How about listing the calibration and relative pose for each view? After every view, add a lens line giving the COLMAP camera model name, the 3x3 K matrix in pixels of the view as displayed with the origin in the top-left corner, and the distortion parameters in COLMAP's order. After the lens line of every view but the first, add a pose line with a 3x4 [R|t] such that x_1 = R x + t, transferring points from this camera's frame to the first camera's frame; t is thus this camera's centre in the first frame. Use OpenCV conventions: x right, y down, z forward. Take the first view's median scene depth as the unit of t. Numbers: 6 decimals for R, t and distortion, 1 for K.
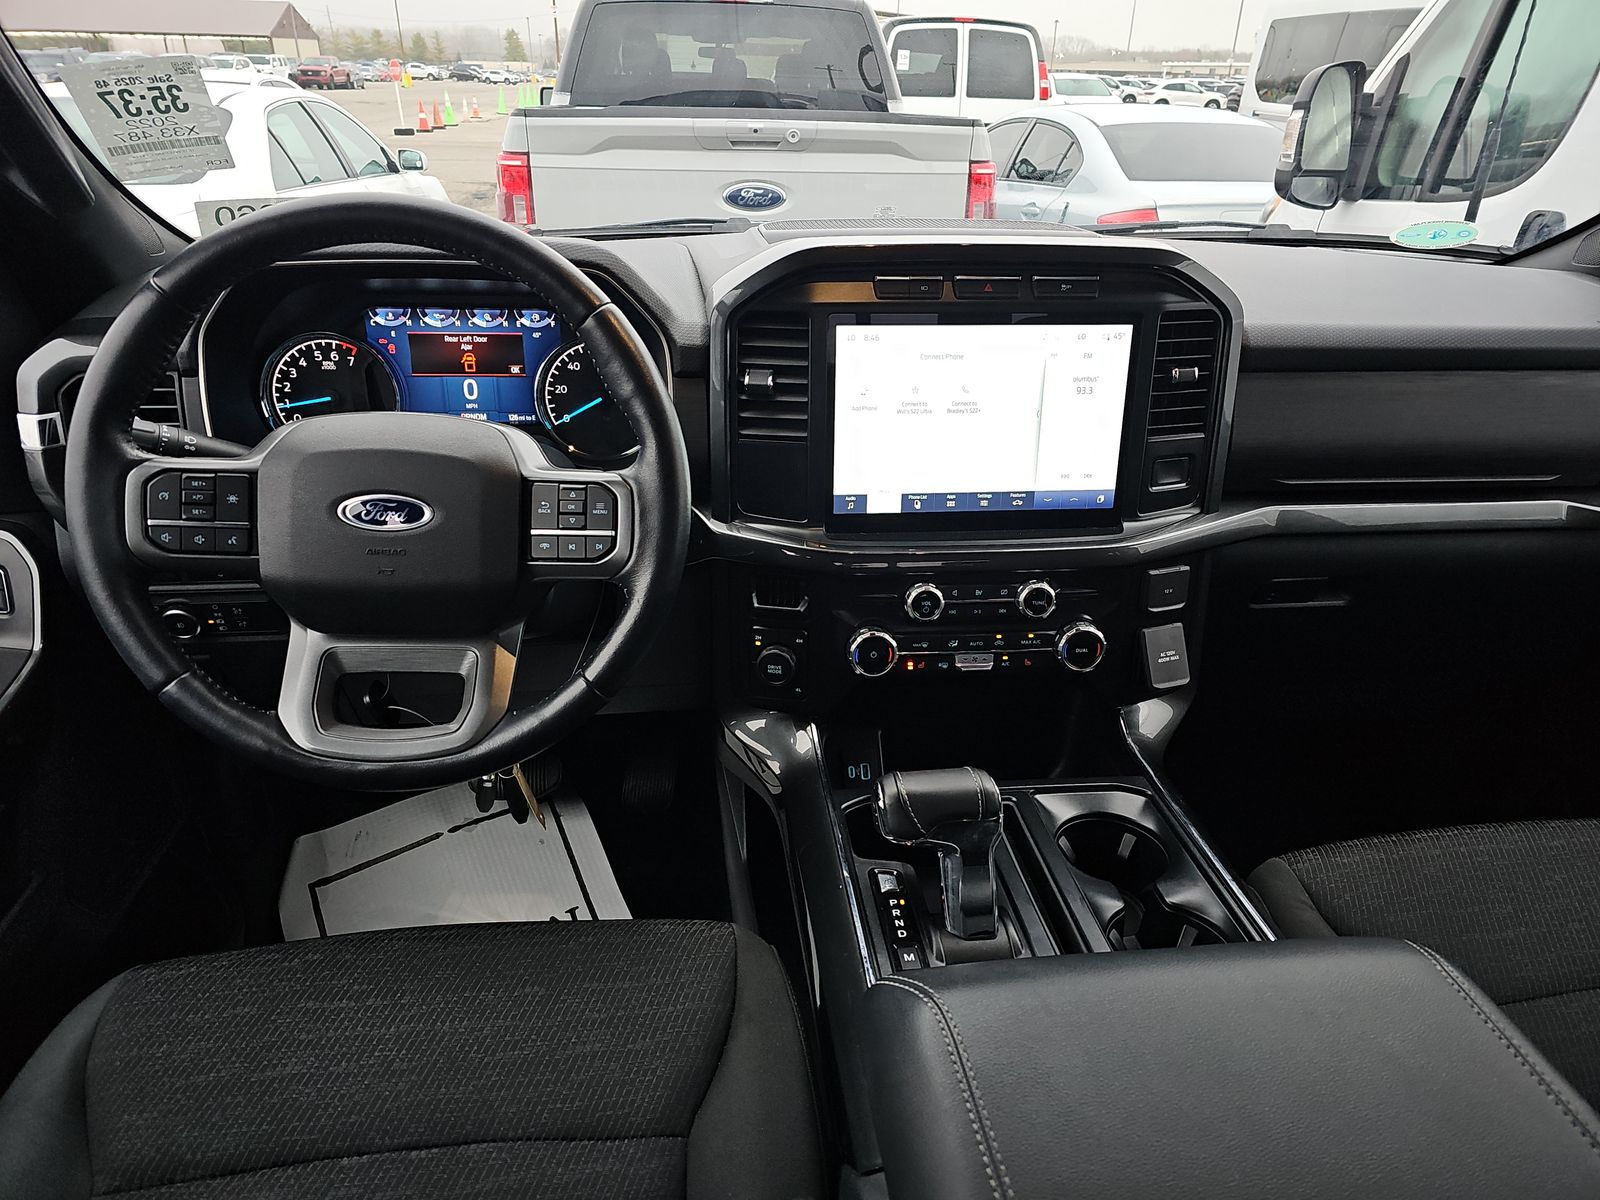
lens RADIAL K [[1018.7, 0, 808.5], [0, 1018.7, 601.1], [0, 0, 1]] dist [0.046245, -0.040247]
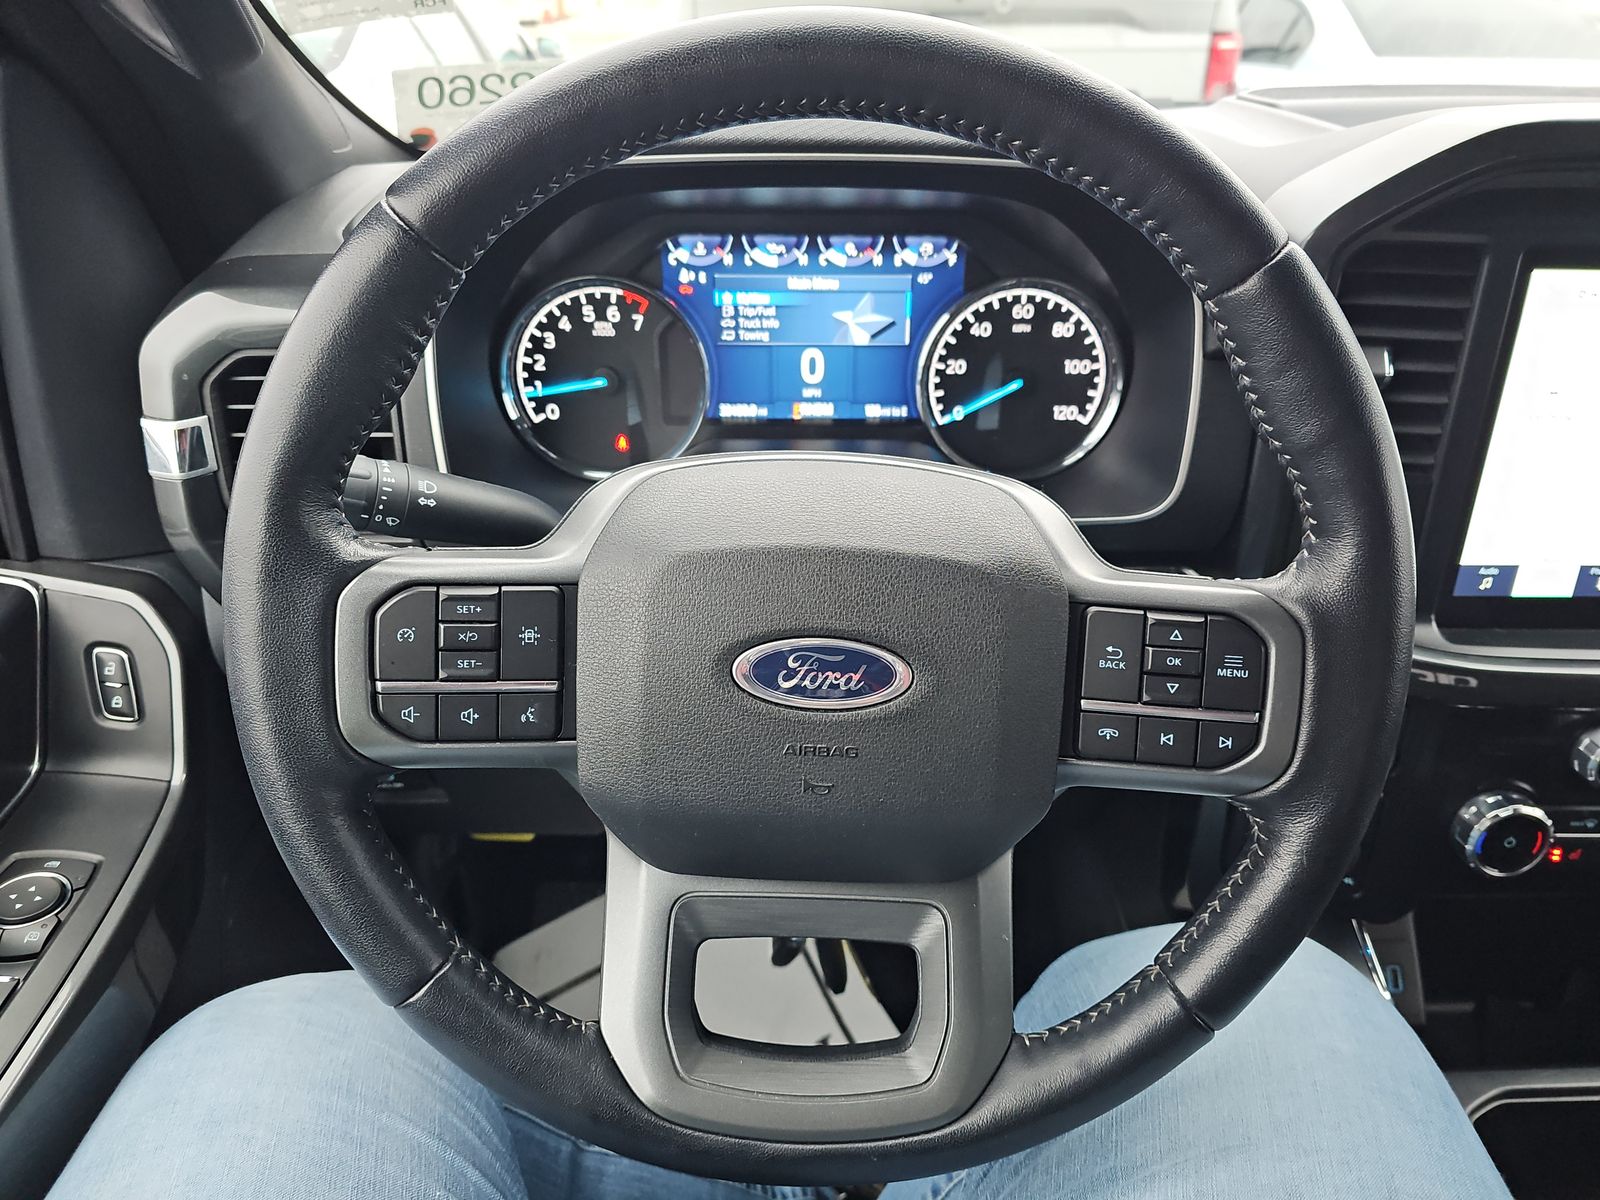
lens RADIAL K [[1080.3, 0, 828.4], [0, 1080.3, 601.8], [0, 0, 1]] dist [0.045278, -0.045511]
pose [[0.993793, 0.036170, -0.105200, -0.255826], [-0.029006, 0.997205, 0.068856, -0.113251], [0.107396, -0.065377, 0.992064, 0.347312]]
